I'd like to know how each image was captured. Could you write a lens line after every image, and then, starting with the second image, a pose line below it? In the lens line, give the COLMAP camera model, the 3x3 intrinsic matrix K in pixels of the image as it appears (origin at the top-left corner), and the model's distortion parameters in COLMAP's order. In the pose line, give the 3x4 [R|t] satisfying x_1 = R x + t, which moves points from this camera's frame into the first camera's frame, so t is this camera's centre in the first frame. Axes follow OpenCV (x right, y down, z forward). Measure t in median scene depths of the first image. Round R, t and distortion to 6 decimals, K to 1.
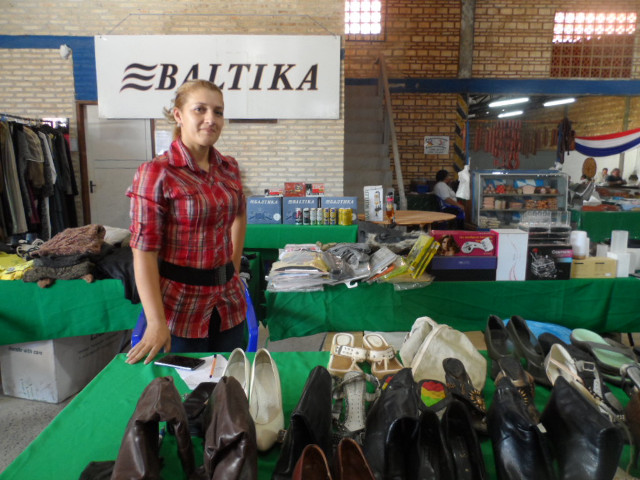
lens RADIAL K [[480.6, 0, 323.1], [0, 480.6, 242.5], [0, 0, 1]] dist [-0.024673, 0.017076]
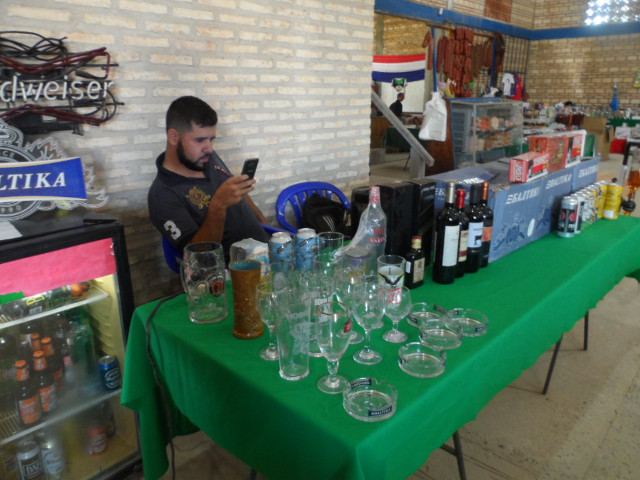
lens RADIAL K [[480.6, 0, 316.0], [0, 480.6, 242.2], [0, 0, 1]] dist [-0.024673, 0.017076]
pose [[0.684965, -0.225053, 0.692946, -0.393716], [0.128744, 0.973517, 0.188915, -0.110163], [-0.717111, -0.040188, 0.695799, 0.684535]]
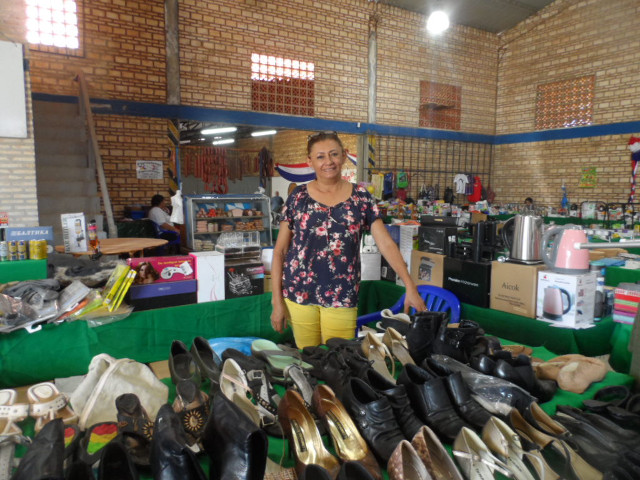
lens RADIAL K [[480.6, 0, 320.6], [0, 480.6, 242.3], [0, 0, 1]] dist [-0.024673, 0.017076]
pose [[0.849300, -0.059072, 0.524595, 0.020363], [0.085700, 0.995966, -0.026594, 0.000260], [-0.520908, 0.067544, 0.850937, -0.003850]]
